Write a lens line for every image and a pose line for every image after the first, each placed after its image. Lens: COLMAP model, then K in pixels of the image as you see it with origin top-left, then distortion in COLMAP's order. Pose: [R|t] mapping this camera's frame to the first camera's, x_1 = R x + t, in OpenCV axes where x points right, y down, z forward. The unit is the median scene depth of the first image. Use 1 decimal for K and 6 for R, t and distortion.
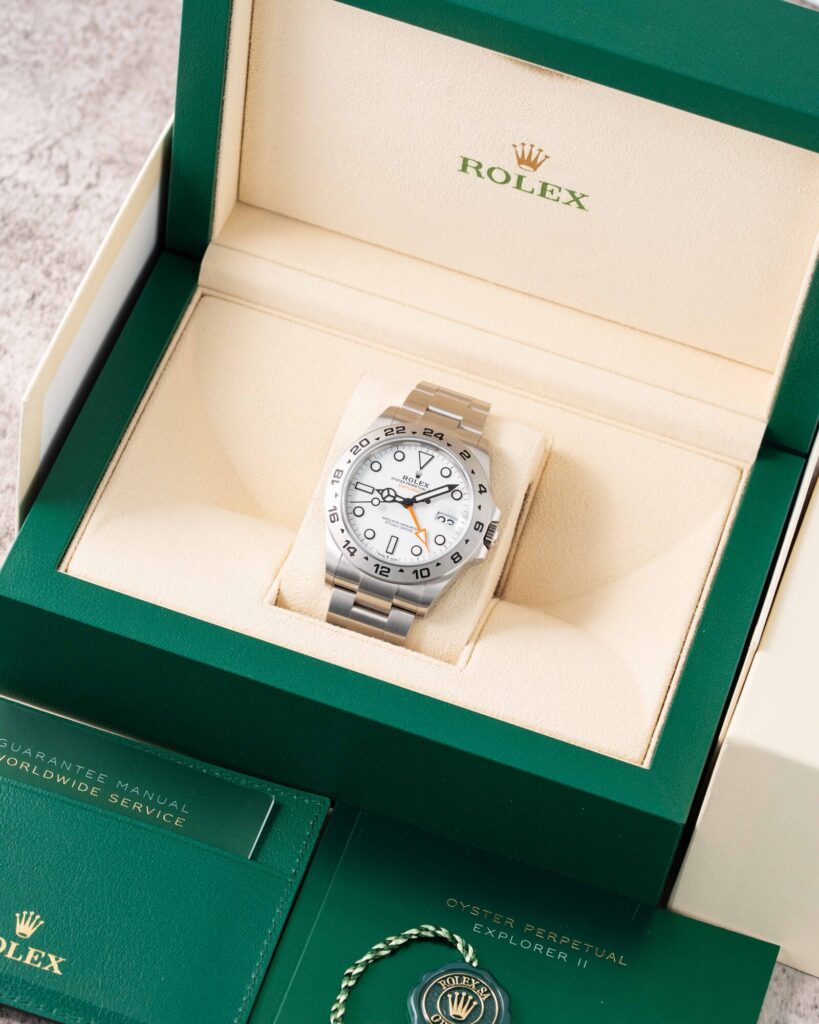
lens RADIAL K [[4812.2, 0, 411.8], [0, 4812.2, 511.2], [0, 0, 1]] dist [0.072934, 0.000000]
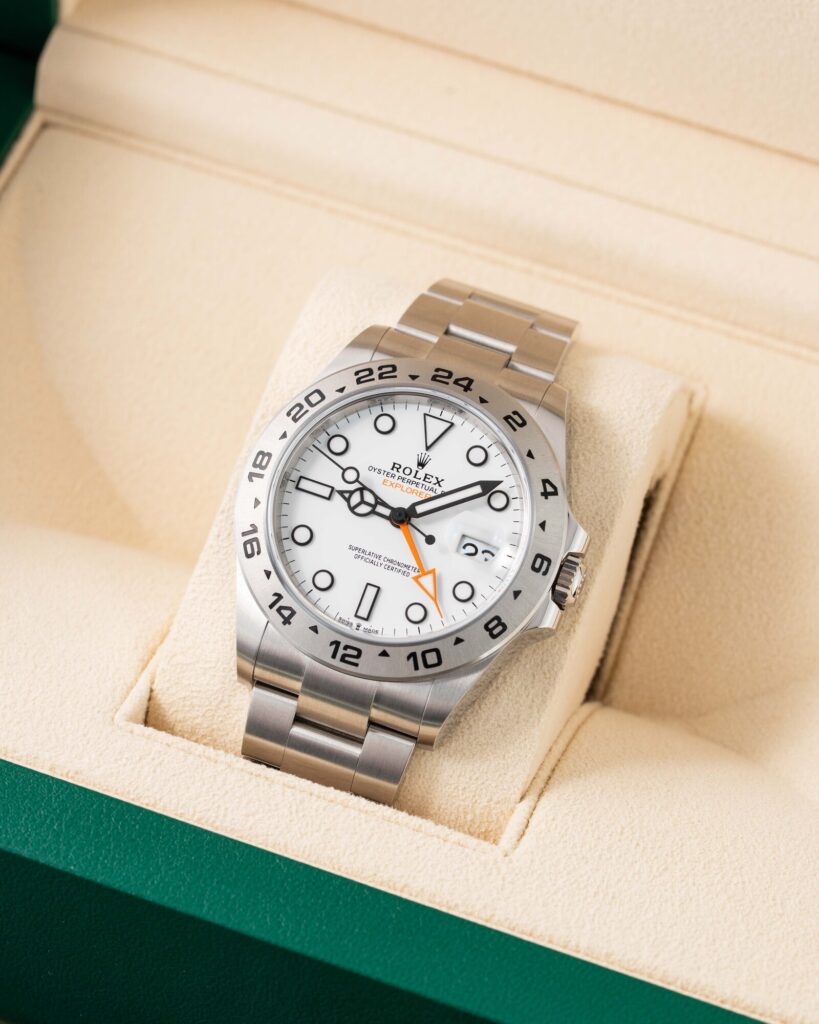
lens RADIAL K [[4812.2, 0, 403.8], [0, 4812.2, 512.1], [0, 0, 1]] dist [0.072934, 0.000000]
pose [[0.996928, -0.006398, -0.078065, 0.038047], [0.006182, 0.999976, -0.003007, -0.000762], [0.078083, 0.002515, 0.996944, 0.495775]]
